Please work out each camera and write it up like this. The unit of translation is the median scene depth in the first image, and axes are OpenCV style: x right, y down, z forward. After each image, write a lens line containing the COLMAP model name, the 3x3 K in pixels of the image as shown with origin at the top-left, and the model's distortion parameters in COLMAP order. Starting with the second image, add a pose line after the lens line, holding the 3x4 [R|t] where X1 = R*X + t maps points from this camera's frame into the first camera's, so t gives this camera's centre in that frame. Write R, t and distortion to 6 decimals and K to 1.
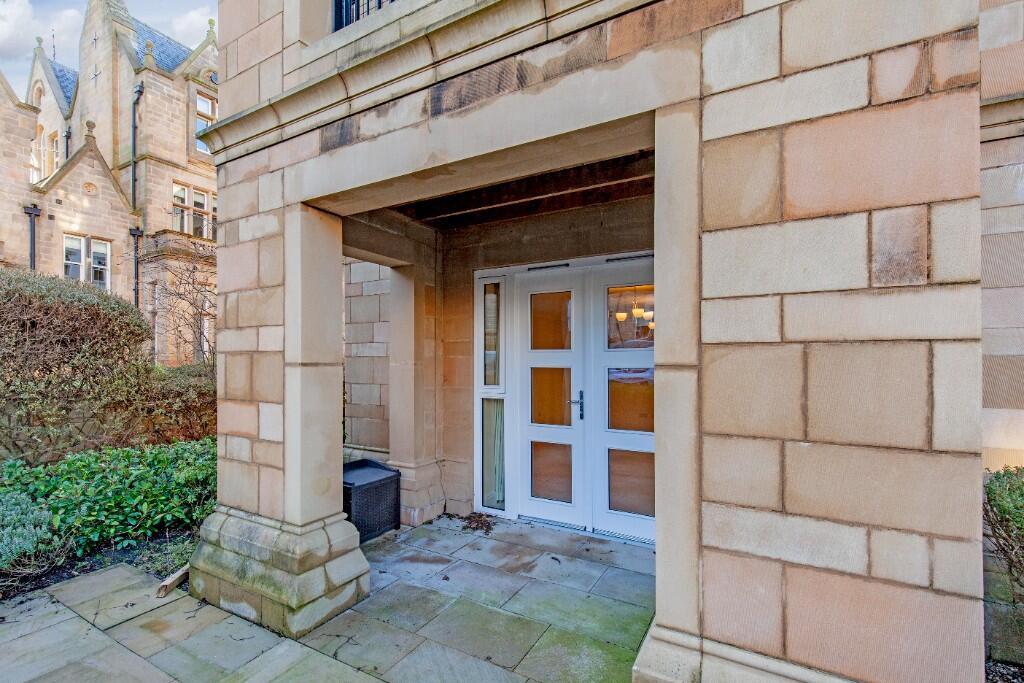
lens RADIAL K [[469.9, 0, 488.4], [0, 469.9, 345.9], [0, 0, 1]] dist [-0.000218, 0.000137]
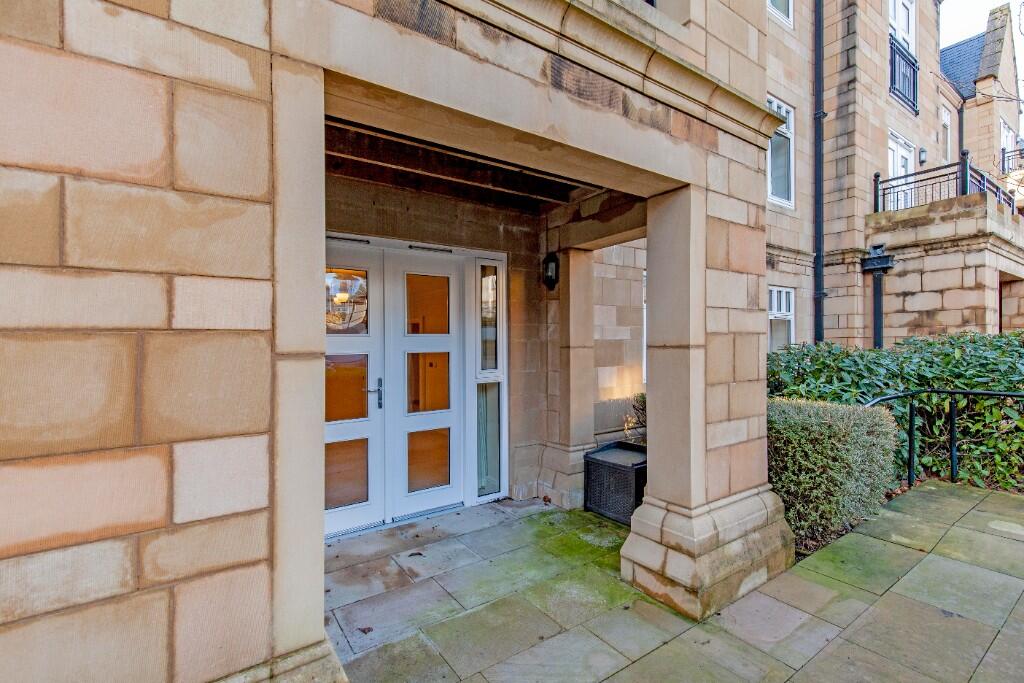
lens RADIAL K [[465.9, 0, 506.7], [0, 465.9, 334.0], [0, 0, 1]] dist [0.000958, 0.000114]
pose [[0.411190, 0.013745, 0.911446, -0.800399], [-0.016050, 0.999840, -0.007837, 0.014481], [-0.911408, -0.011406, 0.411345, 0.553527]]
